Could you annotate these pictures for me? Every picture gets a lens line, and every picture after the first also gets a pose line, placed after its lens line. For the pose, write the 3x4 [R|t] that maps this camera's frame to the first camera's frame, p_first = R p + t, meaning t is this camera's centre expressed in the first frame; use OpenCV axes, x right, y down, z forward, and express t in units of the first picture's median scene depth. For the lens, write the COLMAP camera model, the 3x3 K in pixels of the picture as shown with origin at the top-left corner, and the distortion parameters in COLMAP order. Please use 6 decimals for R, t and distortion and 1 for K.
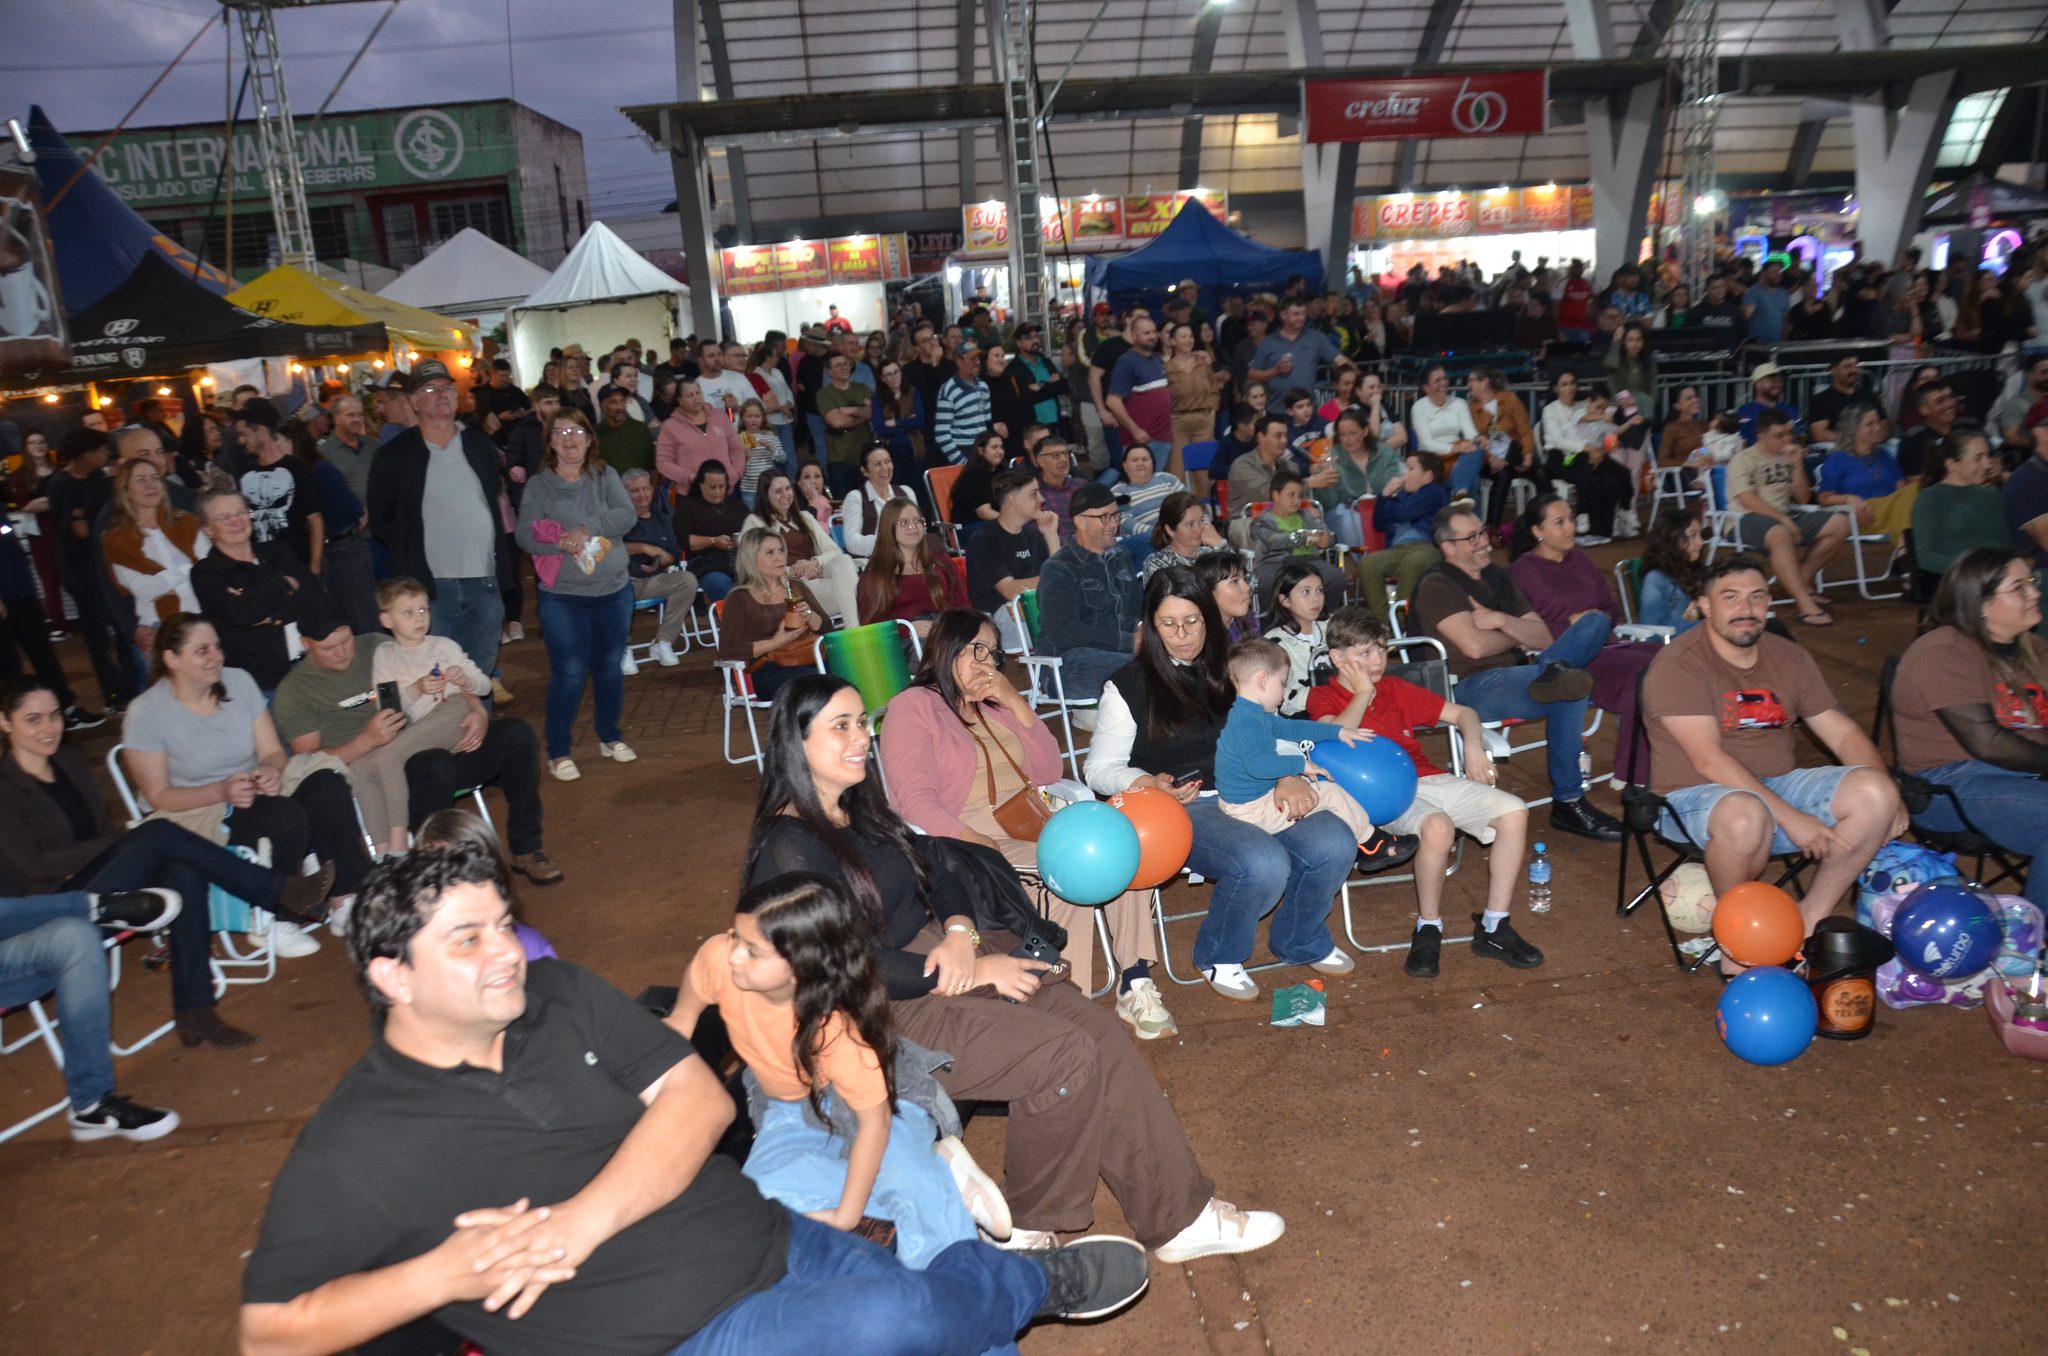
lens RADIAL K [[1600.4, 0, 1017.2], [0, 1600.4, 740.2], [0, 0, 1]] dist [-0.164903, 0.124472]
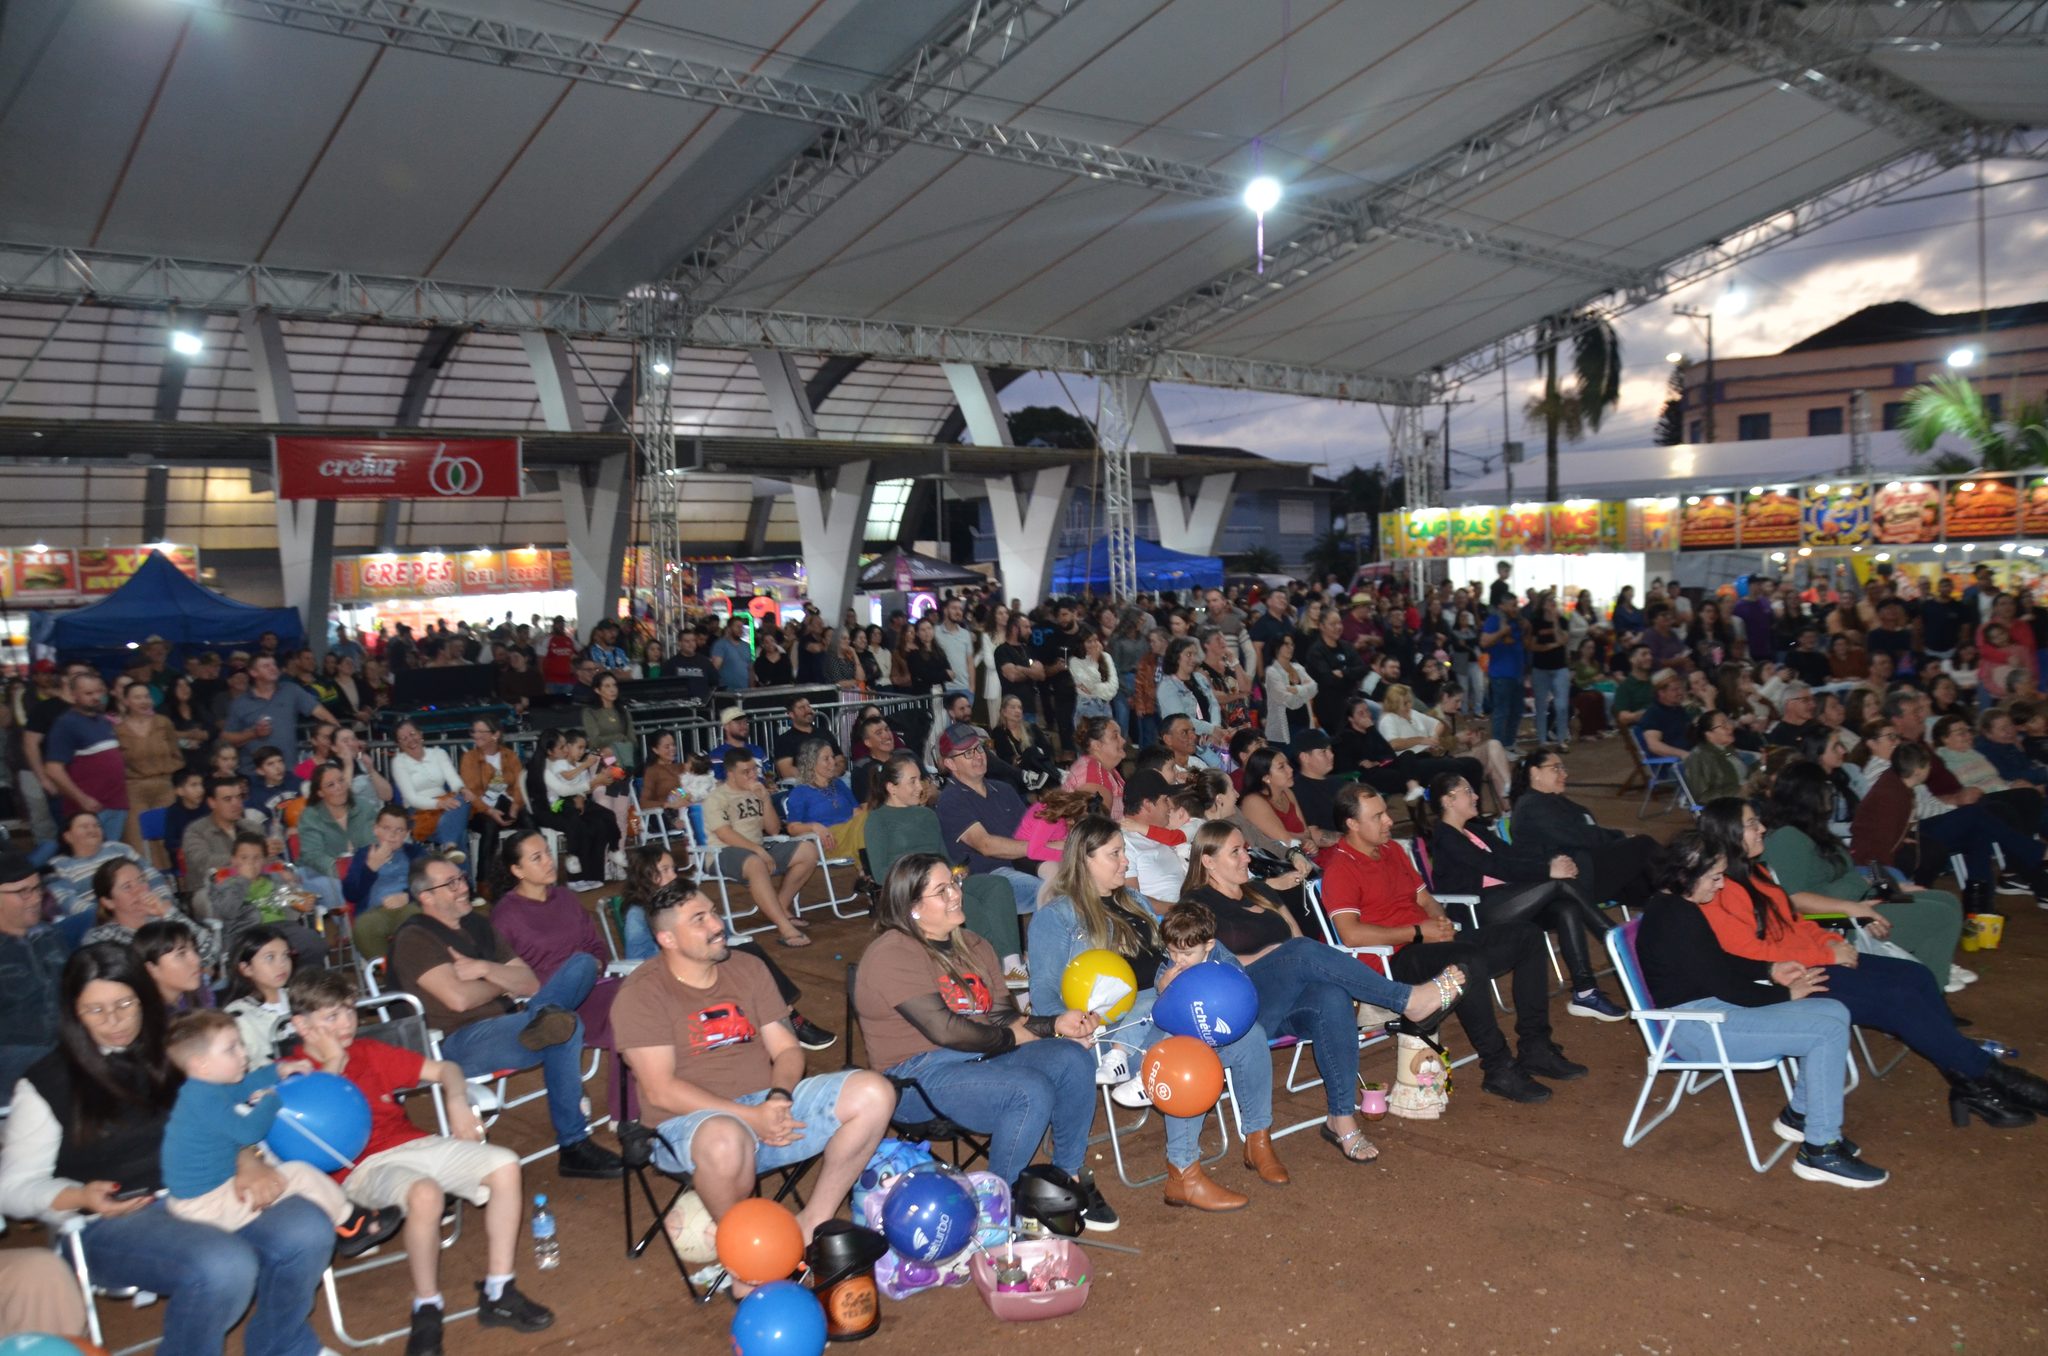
lens RADIAL K [[1602.2, 0, 1021.3], [0, 1602.2, 740.7], [0, 0, 1]] dist [-0.164003, 0.120397]
pose [[0.818604, -0.015083, 0.574161, 0.012302], [0.142357, 0.973791, -0.177383, 0.002483], [-0.556437, 0.226942, 0.799296, 0.006260]]
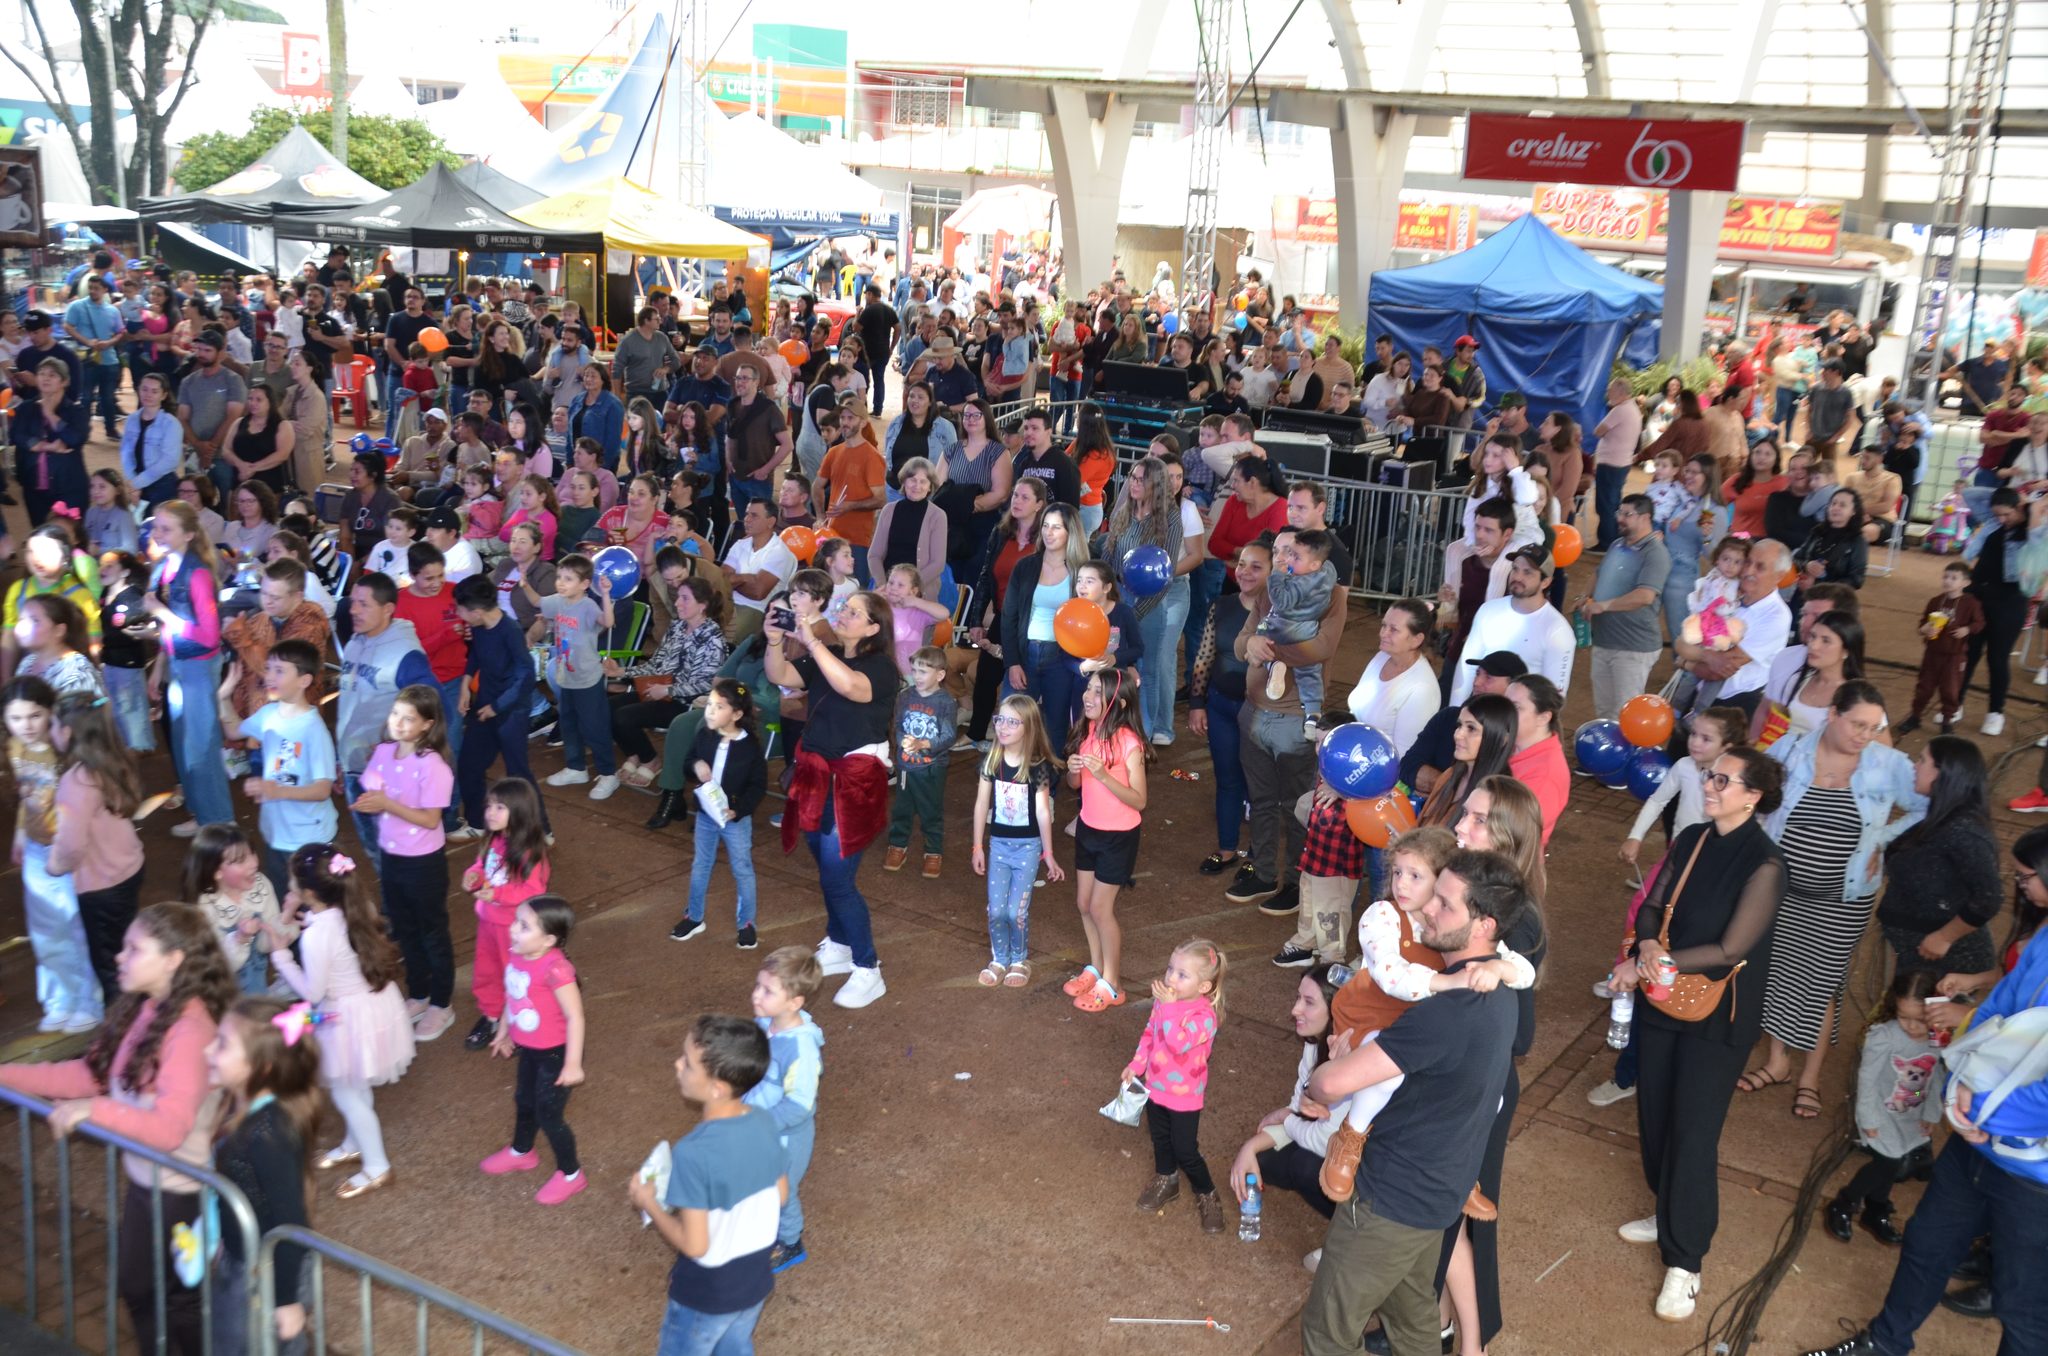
lens RADIAL K [[1985.4, 0, 1006.0], [0, 1985.4, 728.1], [0, 0, 1]] dist [-0.078531, 0.205466]
pose [[0.758195, 0.285571, -0.586165, 1.225125], [-0.285766, 0.953585, 0.094938, -0.149036], [0.586069, 0.095524, 0.804610, -0.171866]]
